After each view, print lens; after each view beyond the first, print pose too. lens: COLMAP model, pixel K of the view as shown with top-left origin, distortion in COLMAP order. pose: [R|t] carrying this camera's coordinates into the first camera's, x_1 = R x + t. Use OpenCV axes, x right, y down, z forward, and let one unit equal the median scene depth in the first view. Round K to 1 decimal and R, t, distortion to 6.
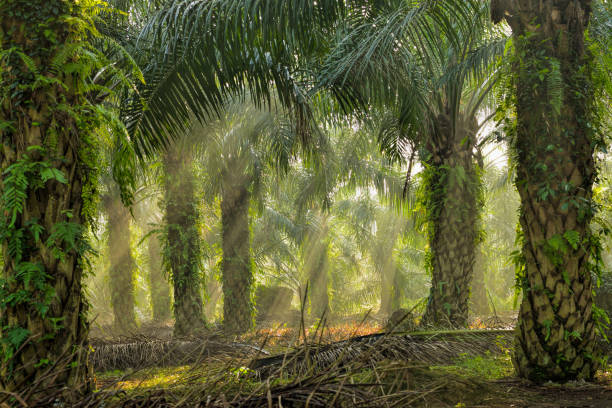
lens RADIAL K [[1203.7, 0, 292.4], [0, 1203.7, 236.9], [0, 0, 1]] dist [-0.053286, 0.194765]
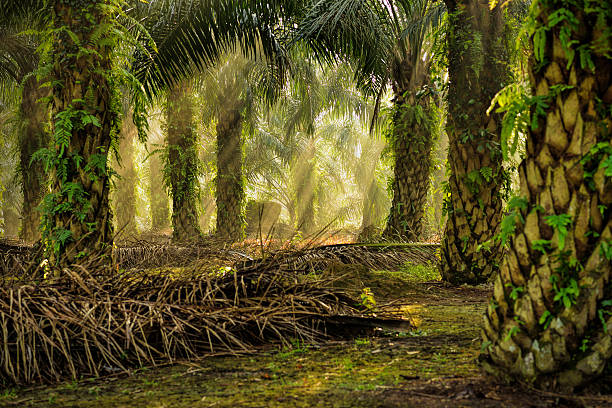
lens RADIAL K [[1203.7, 0, 292.4], [0, 1203.7, 236.9], [0, 0, 1]] dist [-0.053286, 0.194765]
pose [[0.999567, 0.029230, 0.003454, 0.020039], [-0.029402, 0.997026, 0.071237, -0.013641], [-0.001361, -0.071308, 0.997453, -0.237794]]
